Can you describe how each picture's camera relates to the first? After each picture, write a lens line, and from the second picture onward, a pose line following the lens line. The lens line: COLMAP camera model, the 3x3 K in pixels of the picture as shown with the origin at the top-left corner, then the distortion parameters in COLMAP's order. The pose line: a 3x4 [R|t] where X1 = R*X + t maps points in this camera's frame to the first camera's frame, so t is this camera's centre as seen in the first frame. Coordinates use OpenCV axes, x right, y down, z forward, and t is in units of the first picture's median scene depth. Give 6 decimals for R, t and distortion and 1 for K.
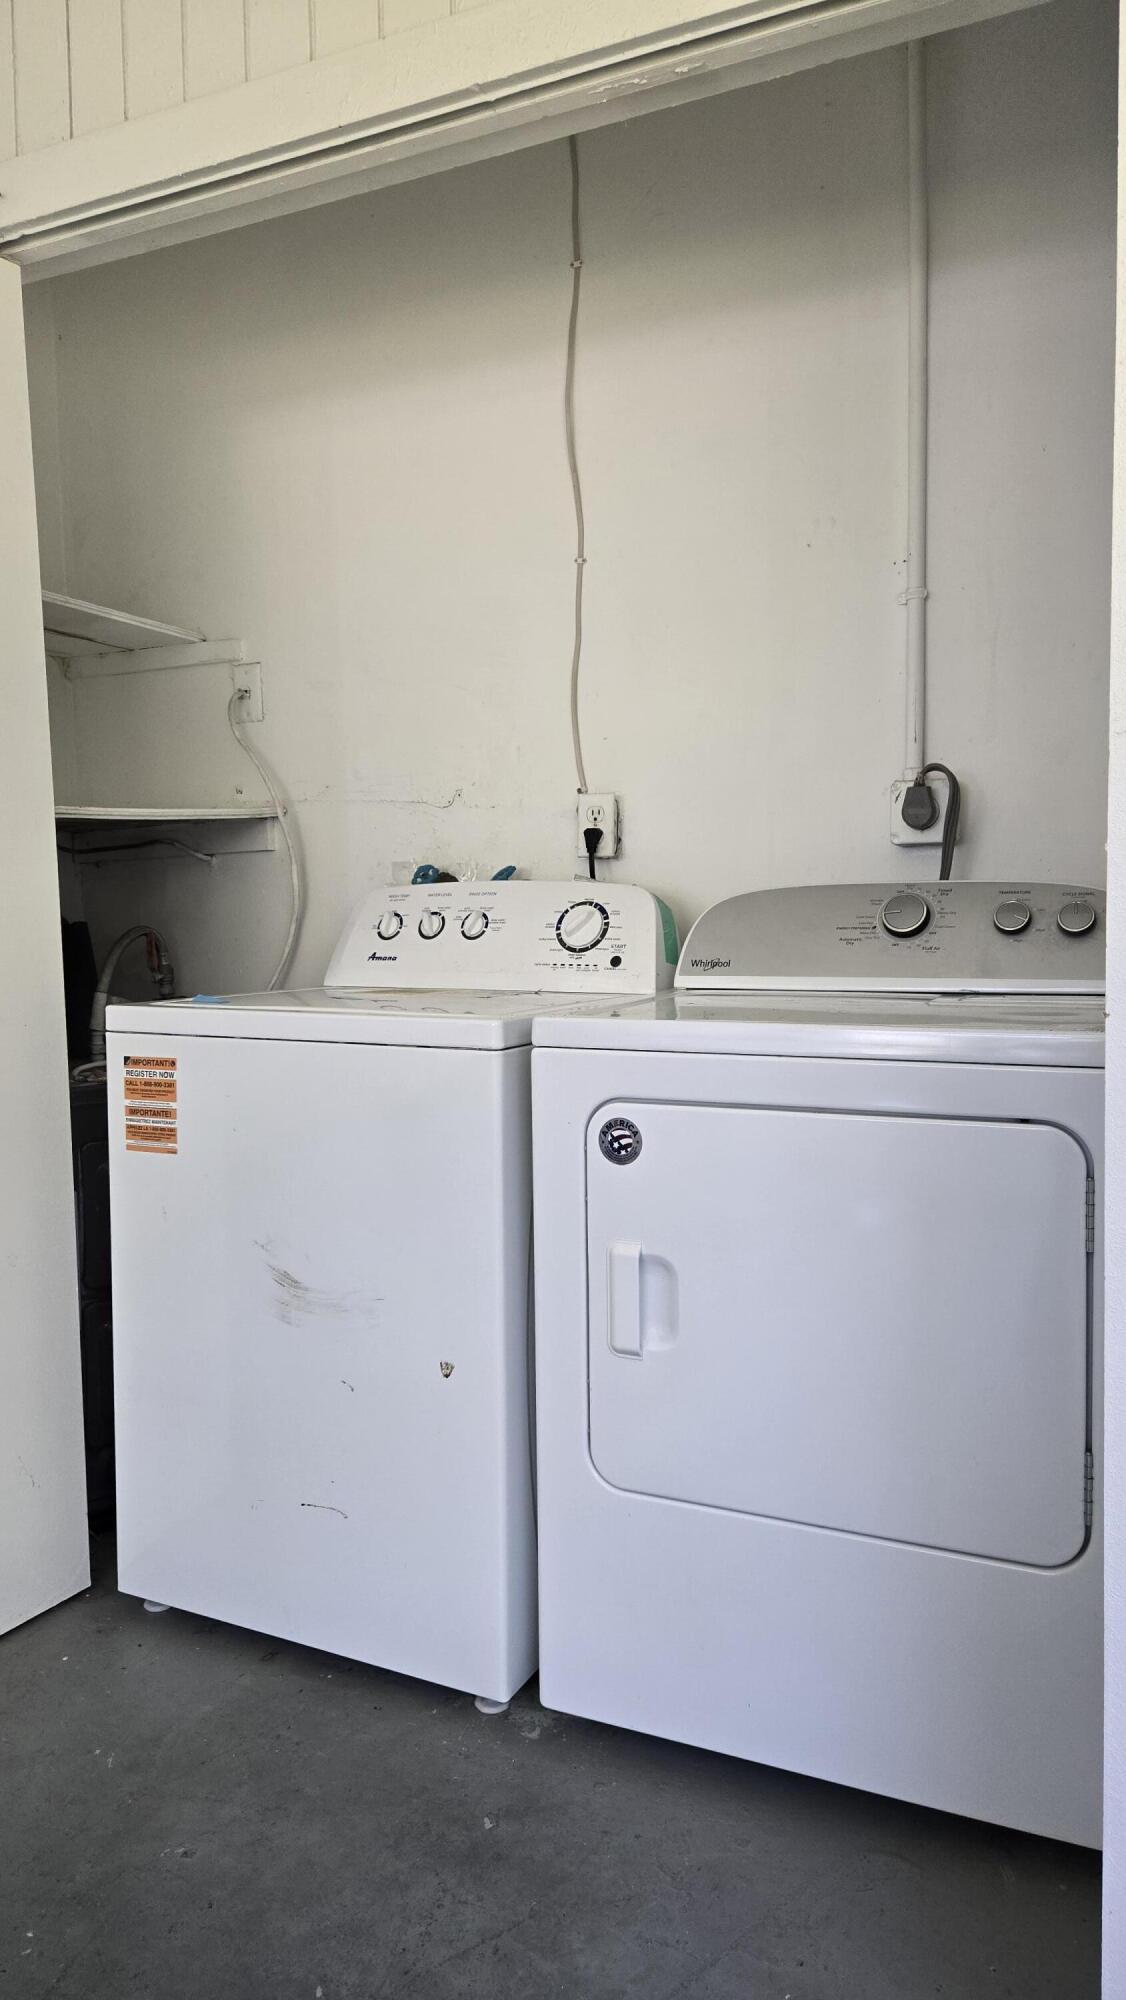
lens RADIAL K [[1333.4, 0, 563.0], [0, 1333.4, 1000.0], [0, 0, 1]] dist [0.060042, -0.001501]
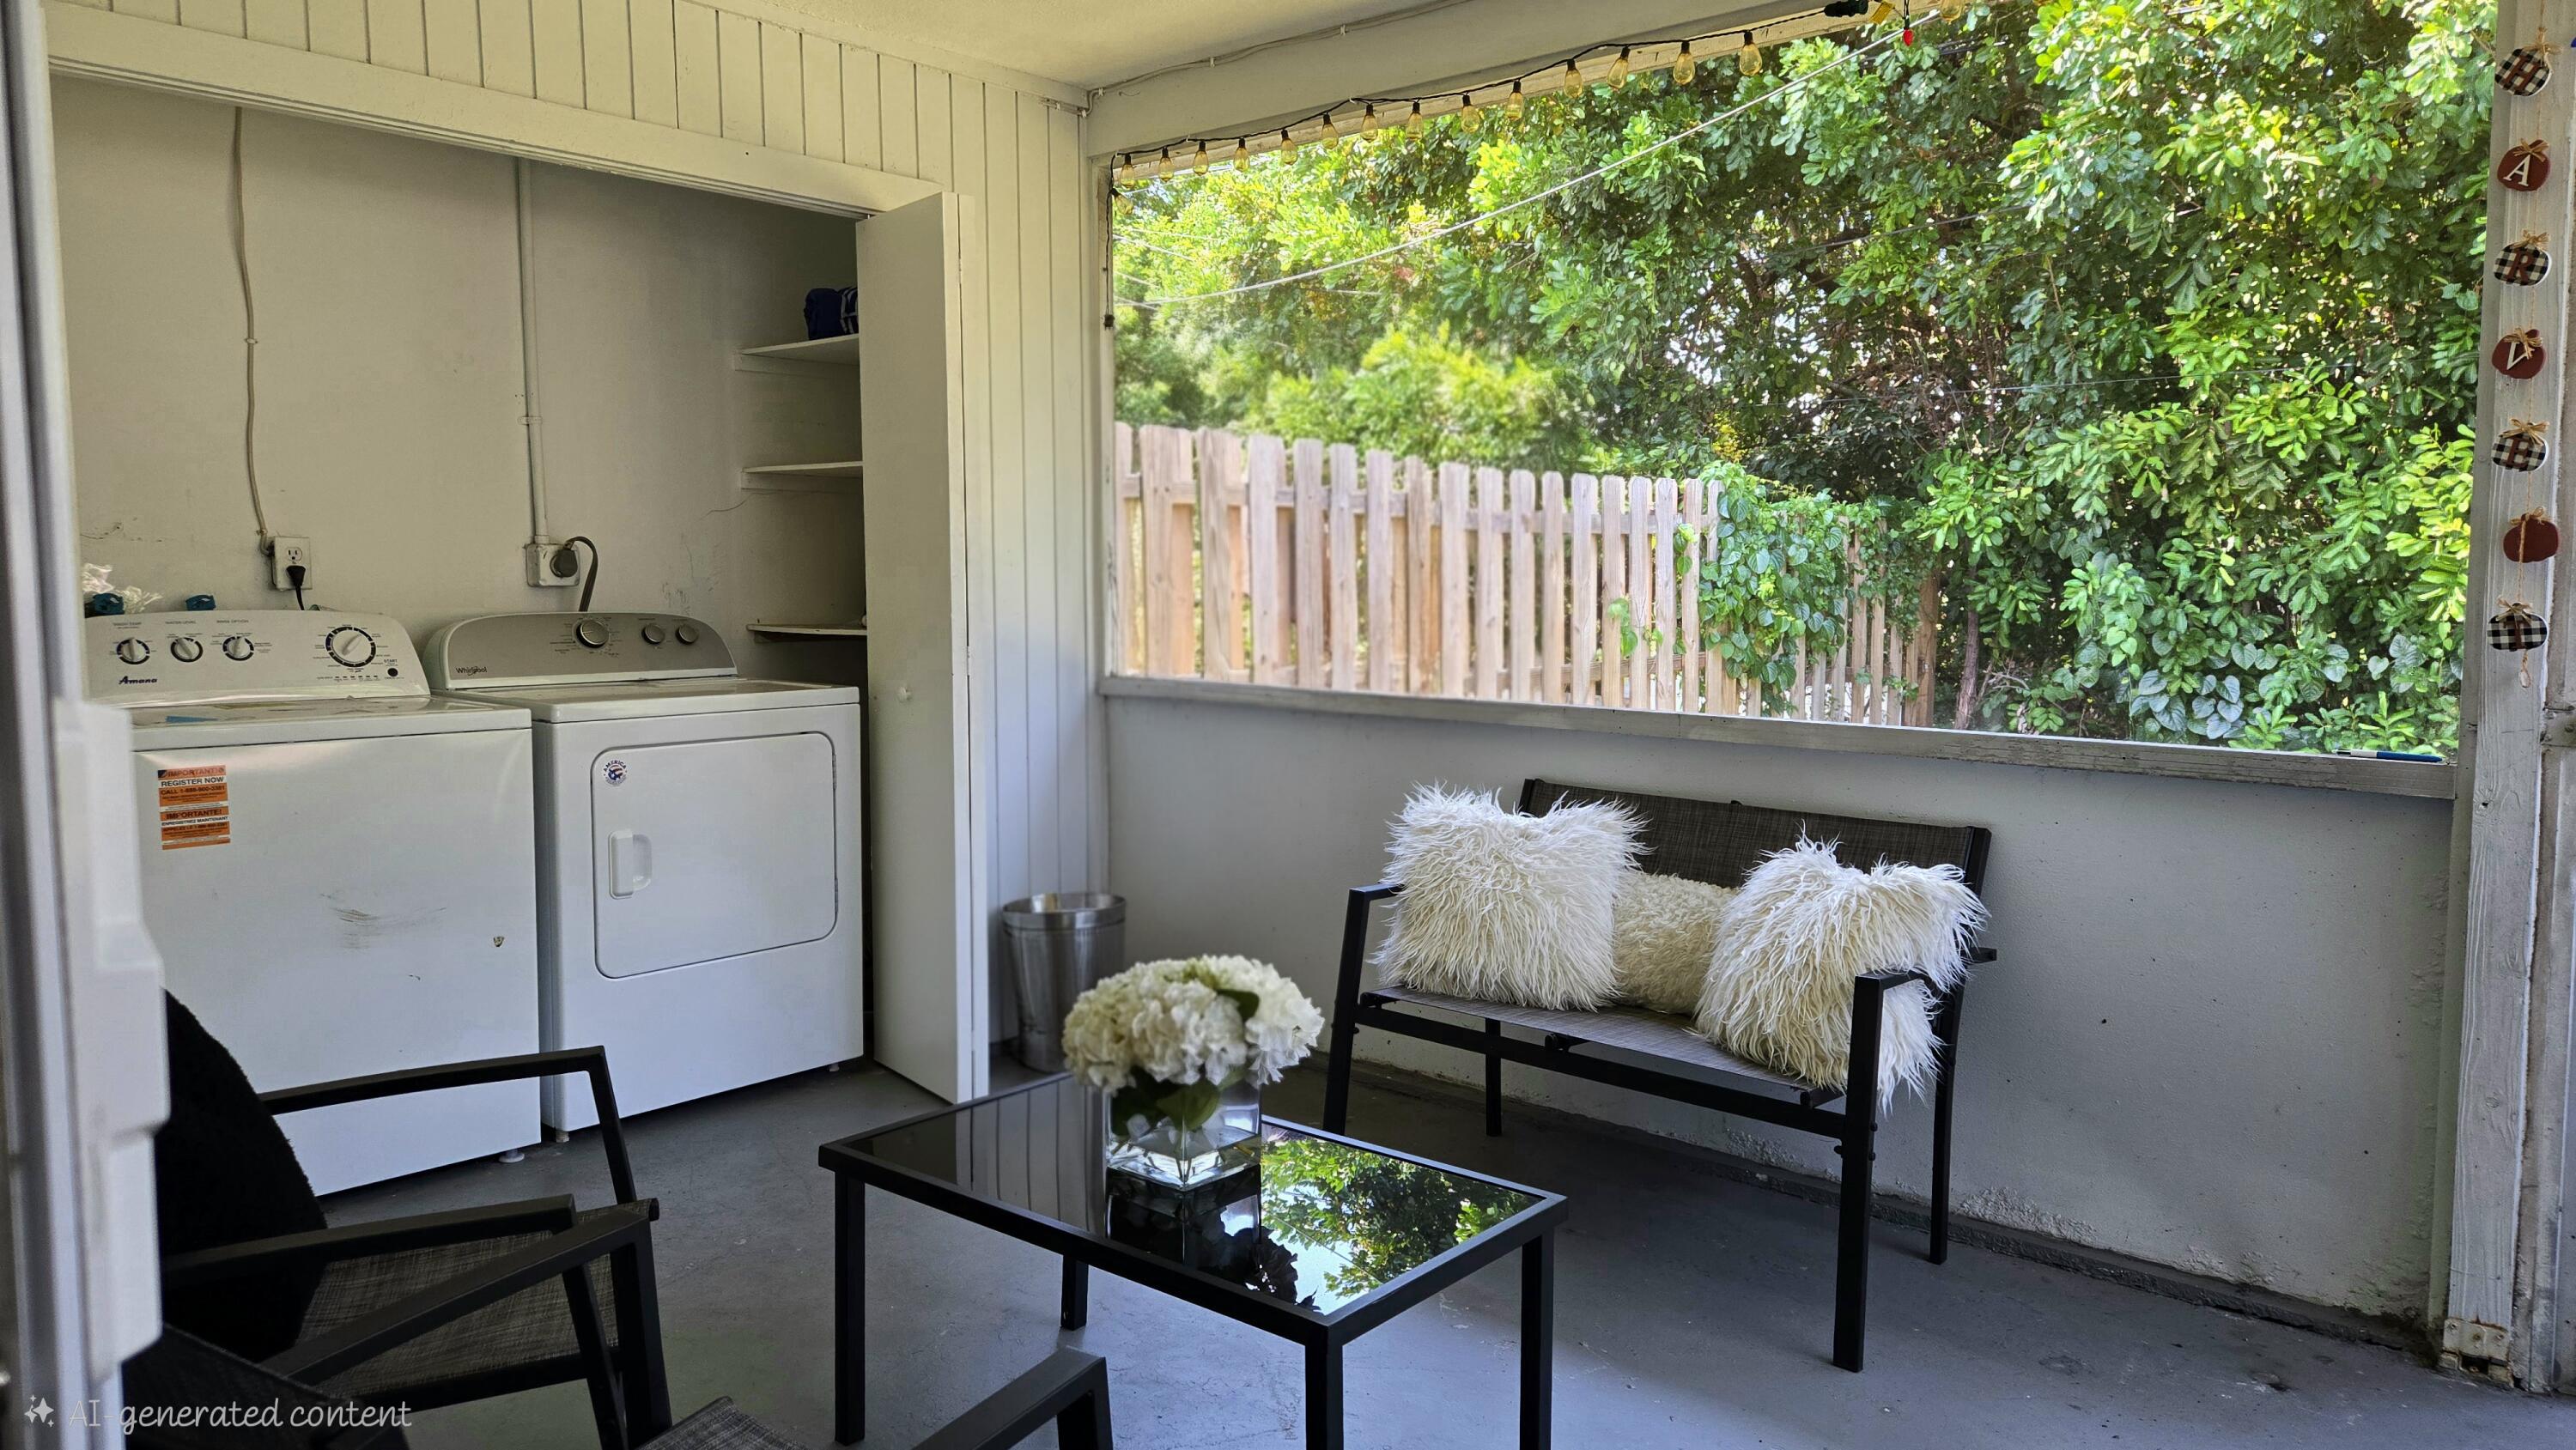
lens RADIAL K [[1717.3, 0, 1280.6], [0, 1717.3, 715.0], [0, 0, 1]] dist [0.060042, -0.001501]
pose [[0.291114, -0.070562, 0.954083, -1.433778], [0.058929, 0.996705, 0.055733, -0.032768], [-0.954872, 0.039998, 0.294313, -0.374869]]
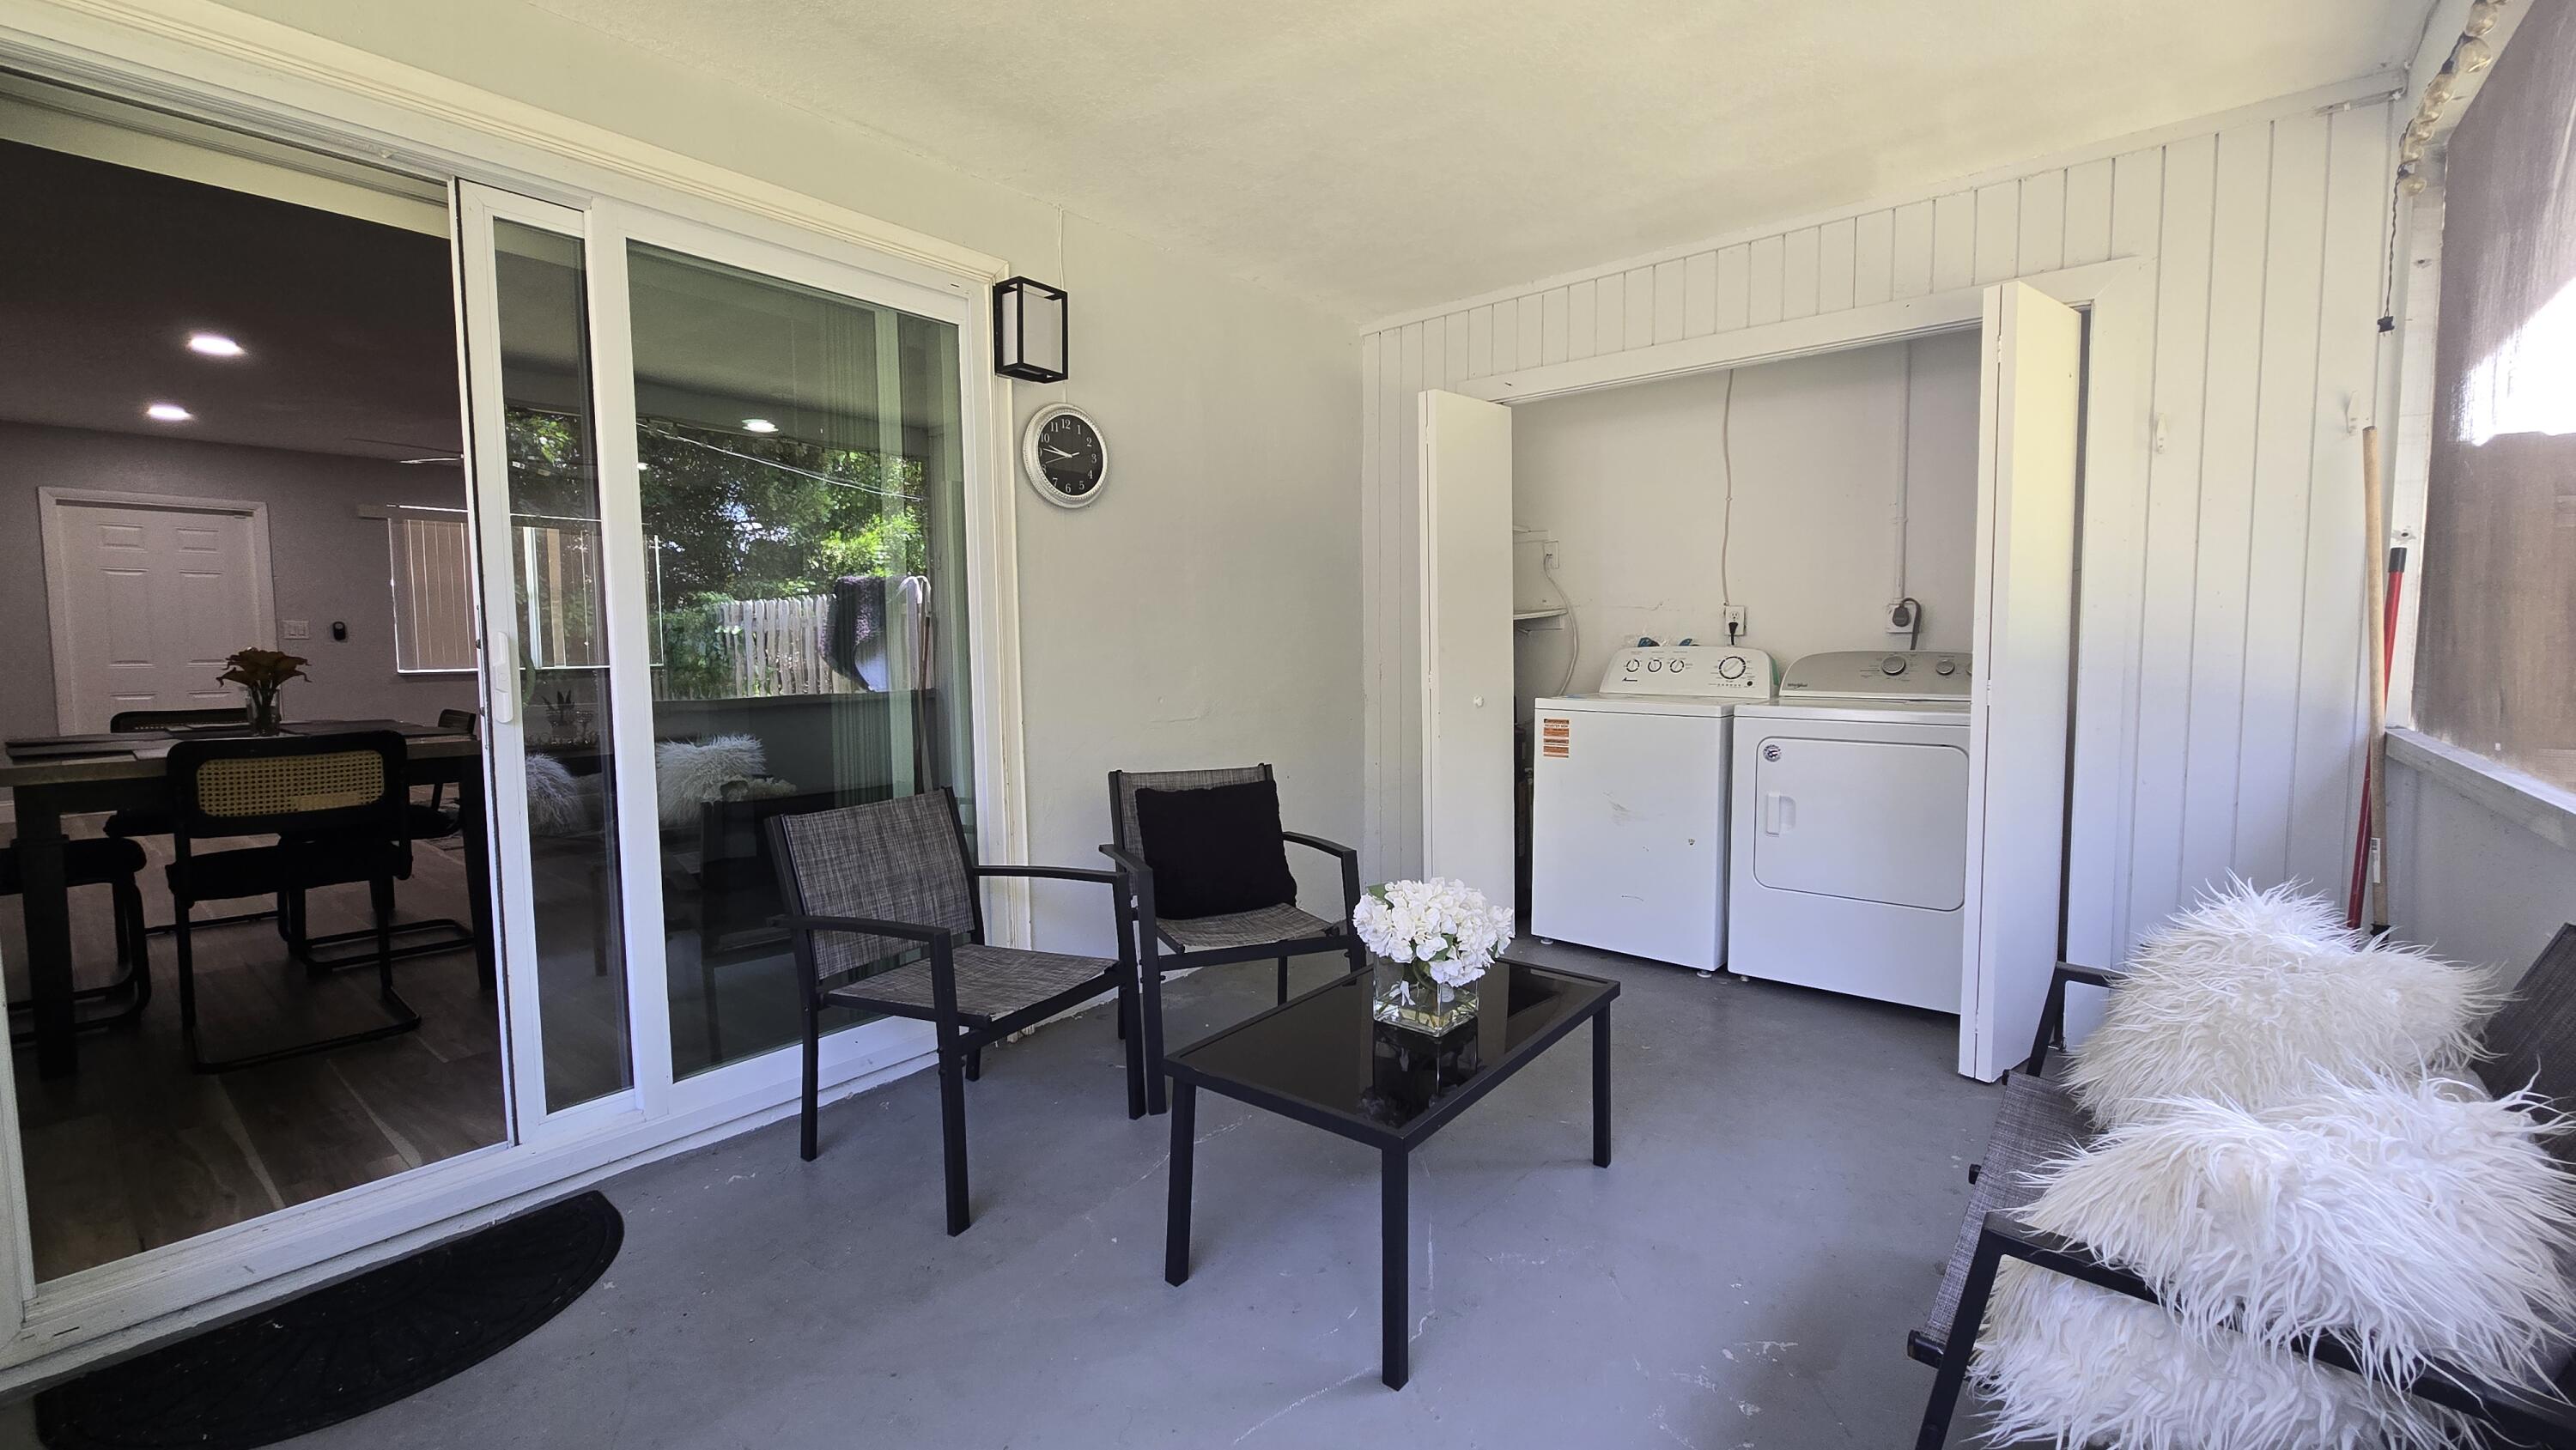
lens RADIAL K [[1056.3, 0, 1283.0], [0, 1056.3, 714.6], [0, 0, 1]] dist [0.001426, 0.000249]
pose [[0.967646, 0.023040, -0.251259, -0.288099], [-0.021351, 0.999727, 0.009443, 0.024703], [0.251408, -0.003773, 0.967874, -0.976935]]
